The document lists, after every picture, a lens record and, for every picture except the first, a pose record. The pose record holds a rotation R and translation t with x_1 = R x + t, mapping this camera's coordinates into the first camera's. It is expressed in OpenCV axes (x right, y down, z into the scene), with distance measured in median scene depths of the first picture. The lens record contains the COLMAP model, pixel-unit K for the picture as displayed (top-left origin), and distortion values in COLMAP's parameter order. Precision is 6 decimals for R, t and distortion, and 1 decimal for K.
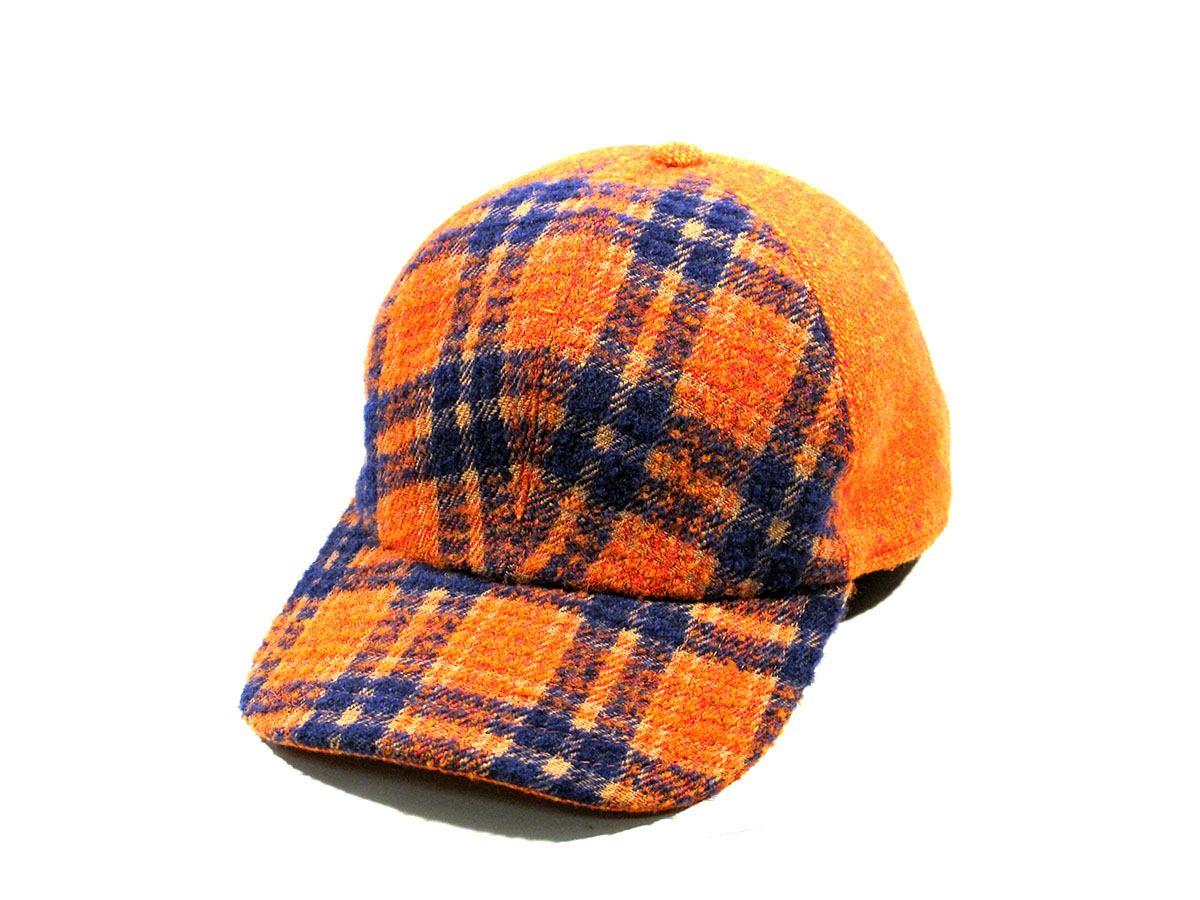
lens RADIAL K [[2521.9, 0, 600.0], [0, 2521.9, 450.0], [0, 0, 1]] dist [-0.045302, -0.190657]
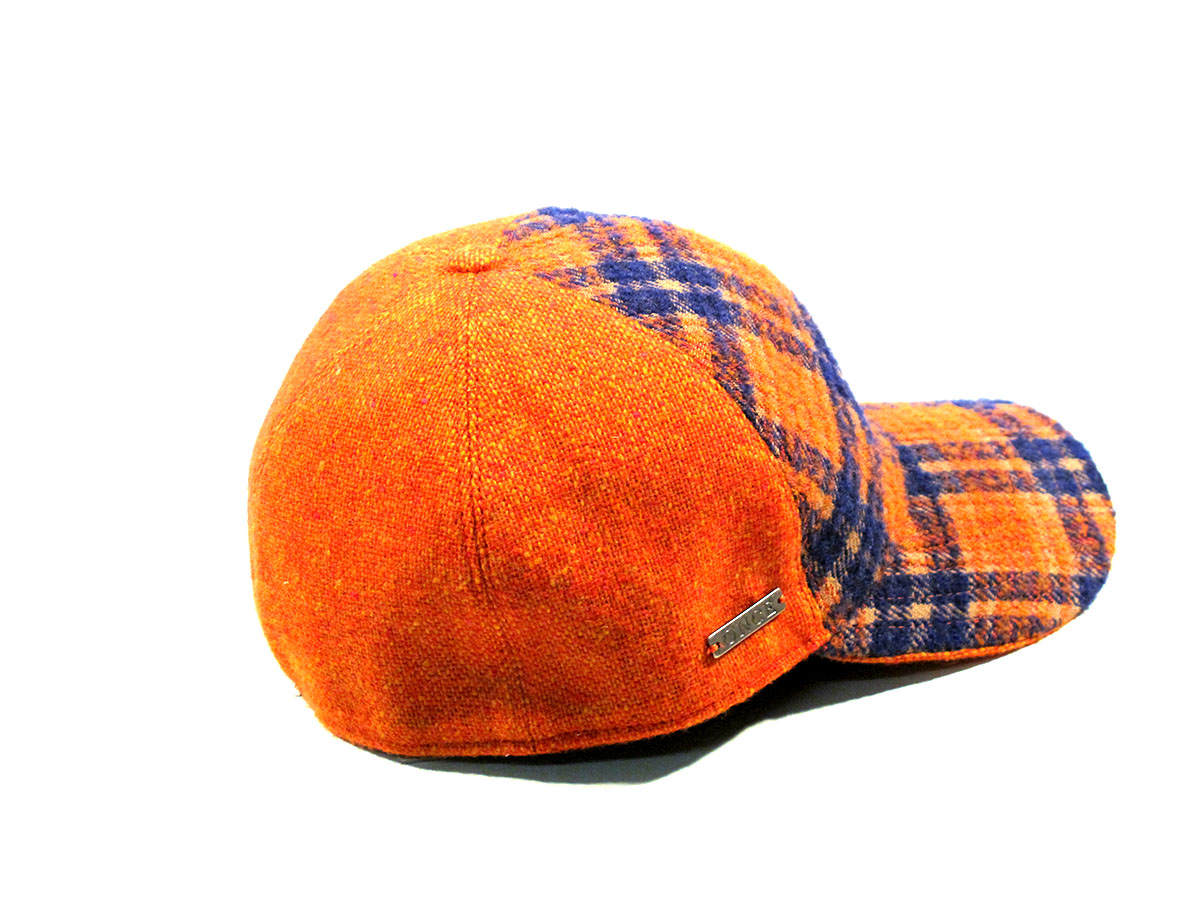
lens RADIAL K [[2521.9, 0, 600.0], [0, 2521.9, 450.0], [0, 0, 1]] dist [-0.045302, -0.190657]
pose [[-0.713984, -0.266541, 0.647443, -0.669539], [0.362344, 0.650584, 0.667418, -0.728737], [-0.599111, 0.711123, -0.367927, 1.484427]]
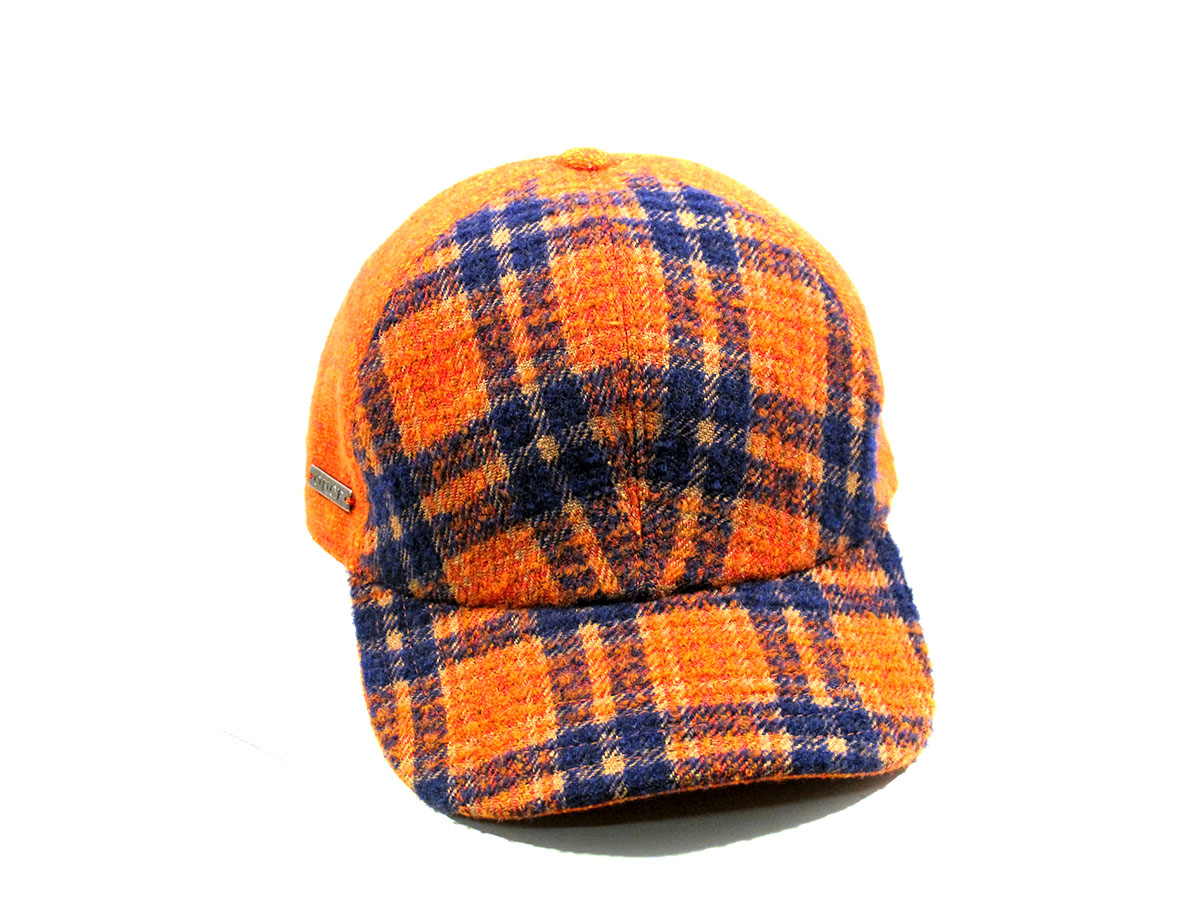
lens RADIAL K [[2521.9, 0, 600.0], [0, 2521.9, 450.0], [0, 0, 1]] dist [-0.045302, -0.190657]
pose [[0.853365, -0.232373, 0.466660, -0.500145], [0.241878, 0.969464, 0.040429, -0.048444], [-0.461805, 0.078374, 0.883512, 0.133271]]
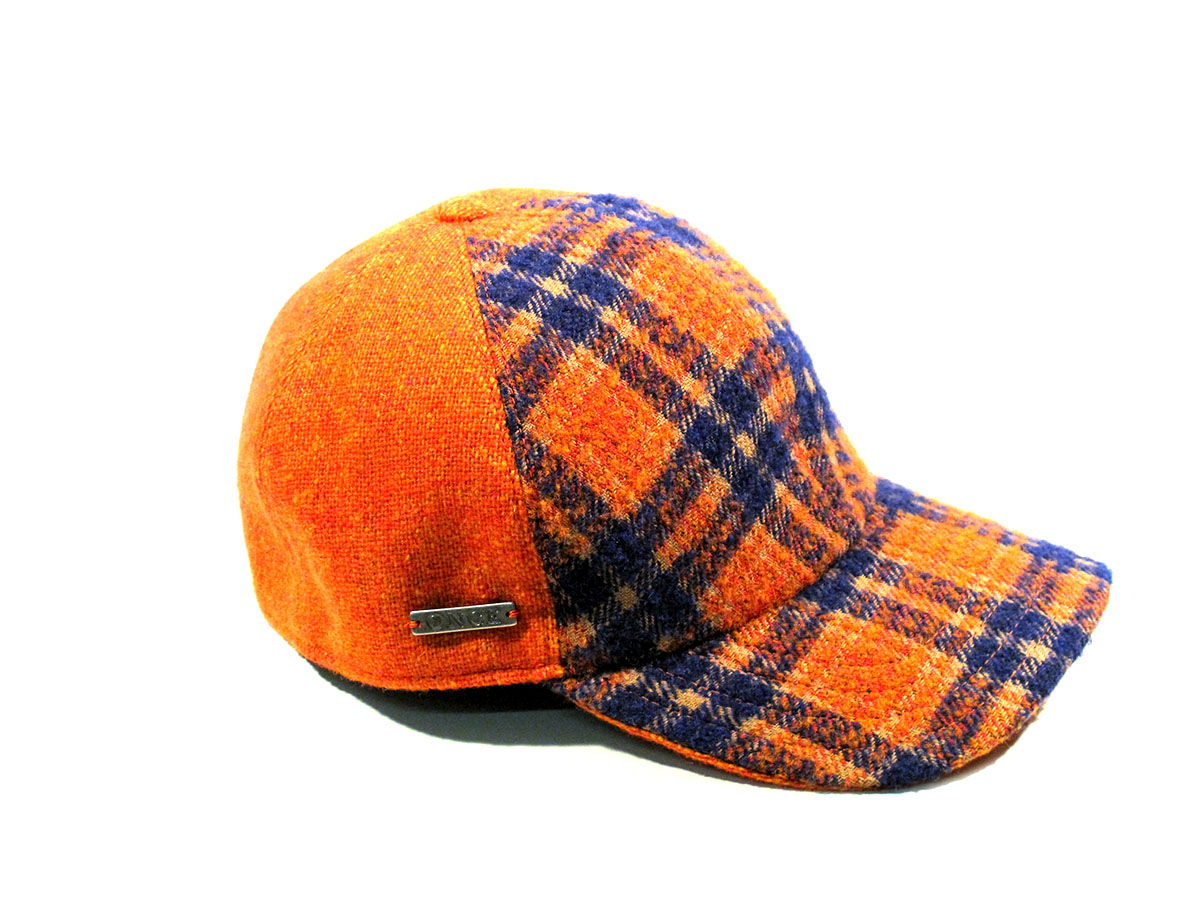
lens RADIAL K [[2521.9, 0, 600.0], [0, 2521.9, 450.0], [0, 0, 1]] dist [-0.045302, -0.190657]
pose [[0.040100, -0.419878, 0.906694, -0.960024], [0.478813, 0.804527, 0.351390, -0.389635], [-0.877001, 0.420046, 0.233304, 0.837280]]
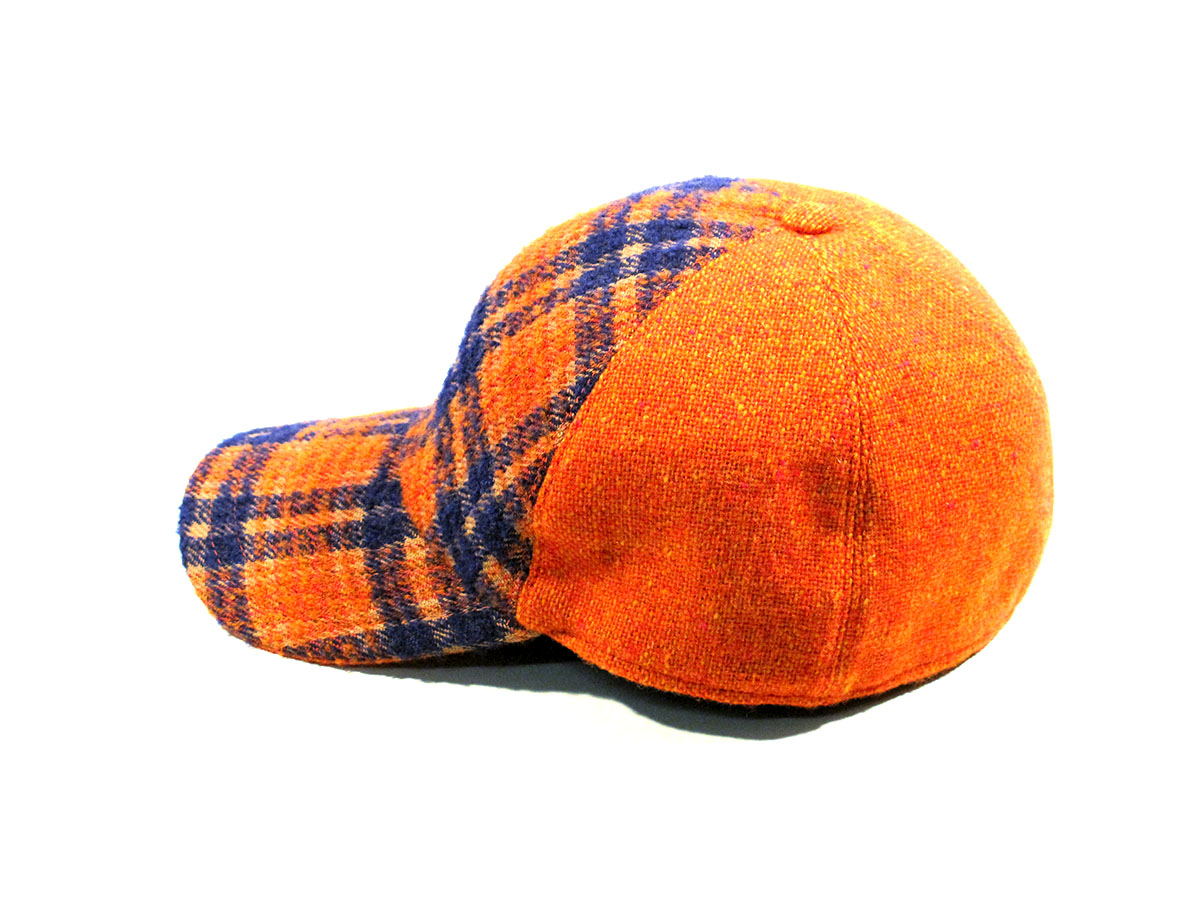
lens RADIAL K [[2521.9, 0, 600.0], [0, 2521.9, 450.0], [0, 0, 1]] dist [-0.045302, -0.190657]
pose [[0.168940, 0.465986, -0.868514, 0.951803], [-0.418749, 0.831632, 0.364744, -0.386940], [0.892249, 0.302069, 0.335627, 0.701079]]
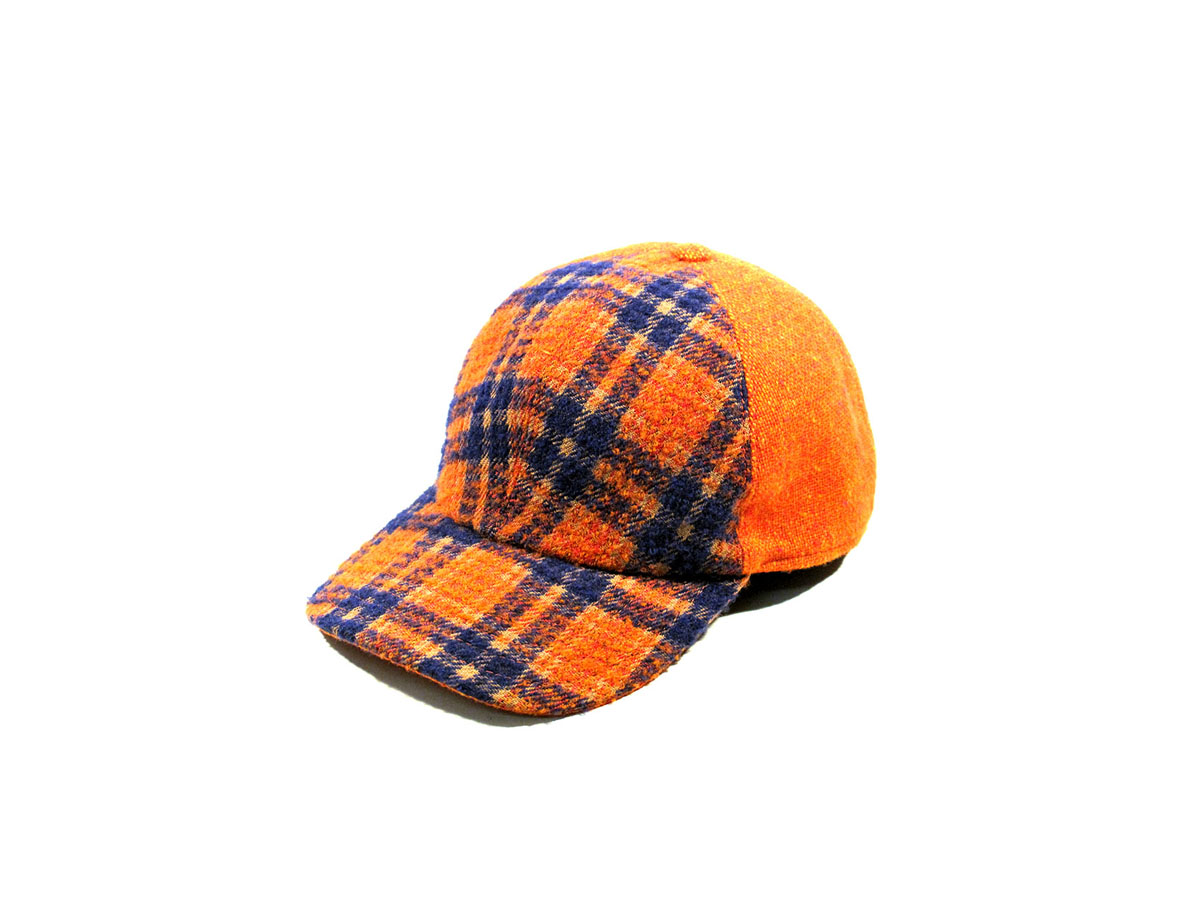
lens RADIAL K [[1832.2, 0, 600.0], [0, 1832.2, 450.0], [0, 0, 1]] dist [-0.046302, -0.023092]
pose [[0.954786, 0.131875, -0.266444, 0.288182], [-0.130816, 0.991167, 0.021802, -0.027632], [0.266965, 0.014039, 0.963604, 0.025239]]
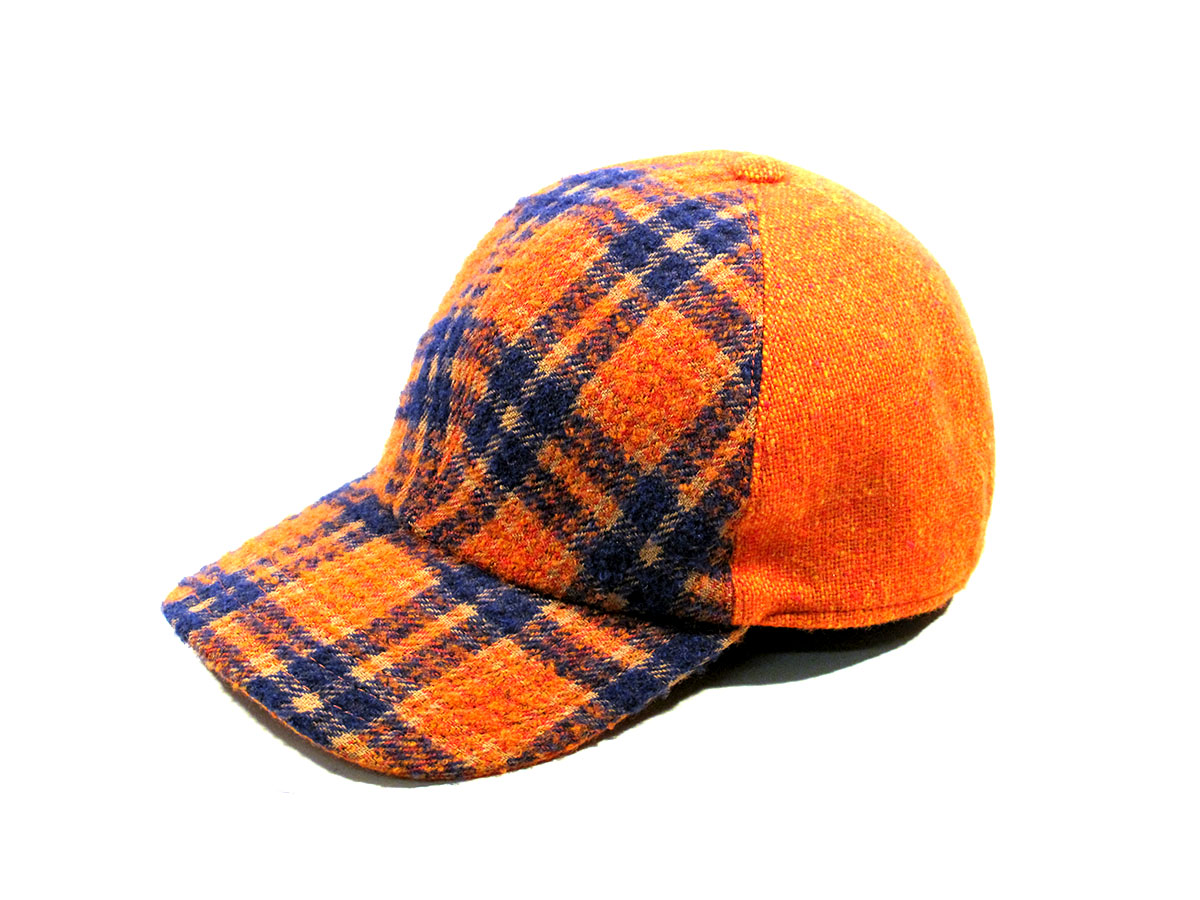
lens RADIAL K [[2521.9, 0, 600.0], [0, 2521.9, 450.0], [0, 0, 1]] dist [-0.045302, -0.190657]
pose [[0.842725, 0.246030, -0.478836, 0.519276], [-0.237214, 0.968161, 0.079967, -0.081963], [0.483265, 0.046197, 0.874255, 0.127209]]
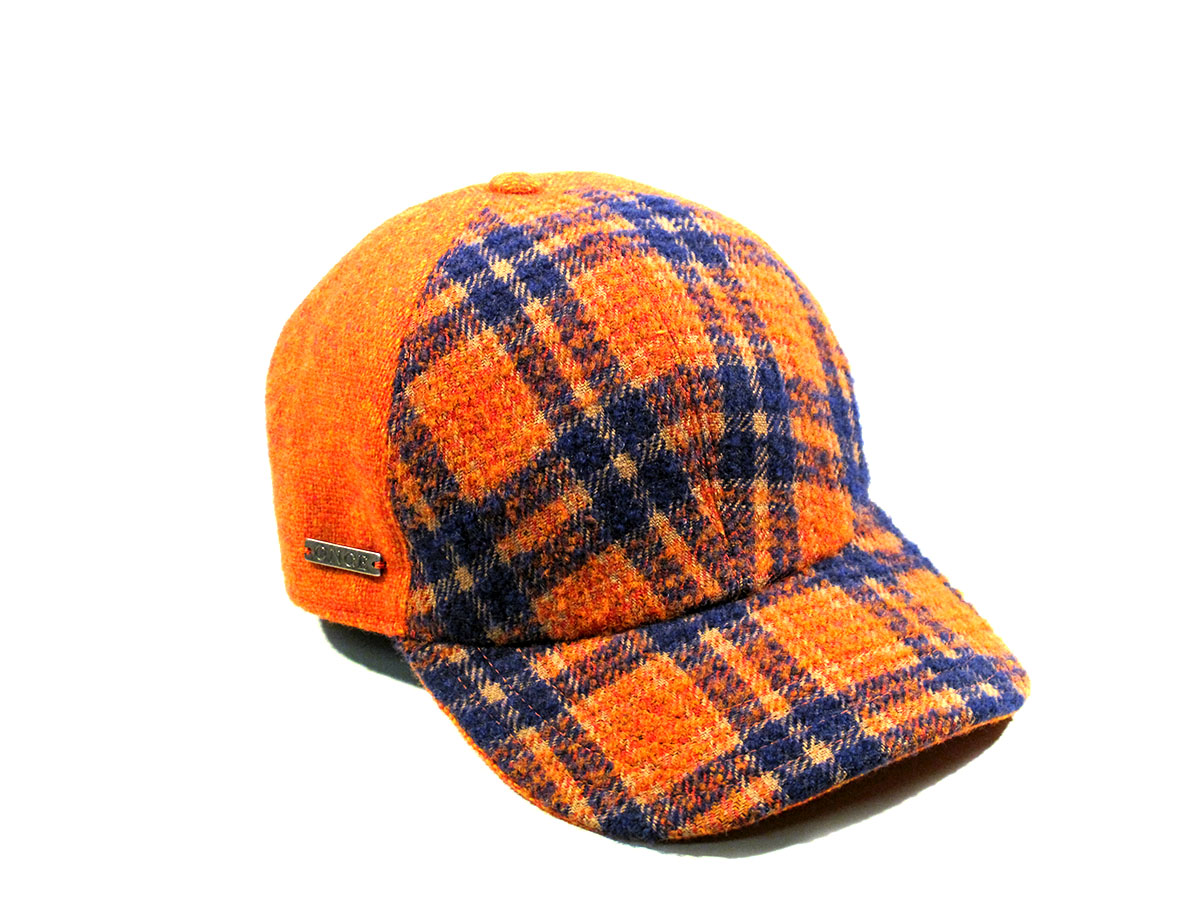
lens RADIAL K [[2521.9, 0, 600.0], [0, 2521.9, 450.0], [0, 0, 1]] dist [-0.045302, -0.190657]
pose [[0.573762, -0.354265, 0.738440, -0.785000], [0.383282, 0.912933, 0.140171, -0.161436], [-0.723804, 0.202607, 0.659590, 0.375079]]
